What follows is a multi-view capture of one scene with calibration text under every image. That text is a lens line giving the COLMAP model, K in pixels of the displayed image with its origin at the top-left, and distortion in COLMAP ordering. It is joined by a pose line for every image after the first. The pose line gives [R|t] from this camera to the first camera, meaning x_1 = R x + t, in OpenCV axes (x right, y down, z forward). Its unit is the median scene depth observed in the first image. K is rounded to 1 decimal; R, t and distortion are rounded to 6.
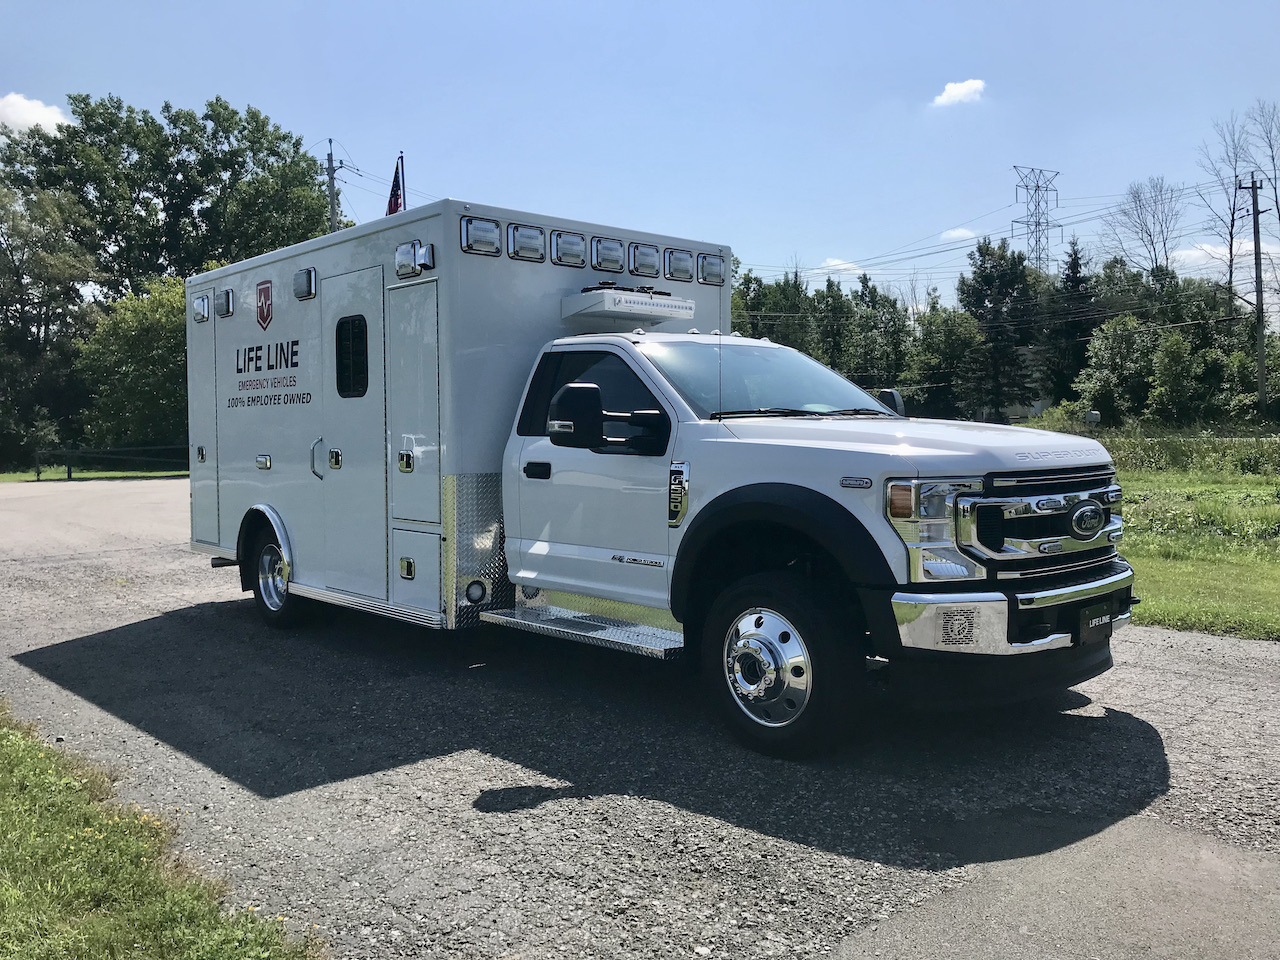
lens RADIAL K [[1048.0, 0, 640.0], [0, 1048.0, 480.0], [0, 0, 1]] dist [0.089268, -0.126029]
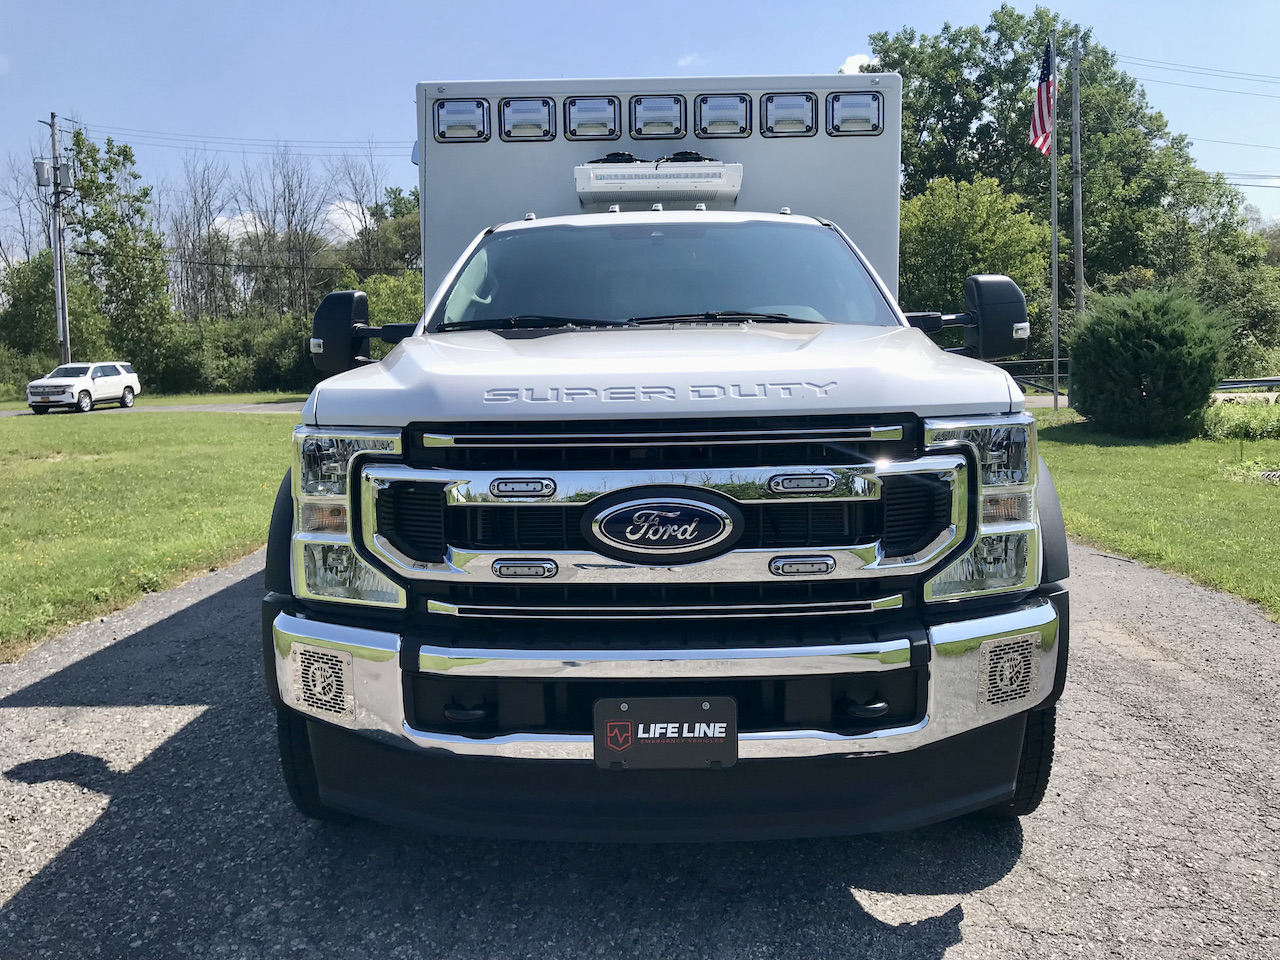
lens RADIAL K [[1048.0, 0, 640.0], [0, 1048.0, 480.0], [0, 0, 1]] dist [0.089268, -0.126029]
pose [[0.724037, 0.076224, -0.685537, 0.825408], [-0.025235, 0.996137, 0.084107, -0.027088], [0.689300, -0.043596, 0.723164, 0.699604]]
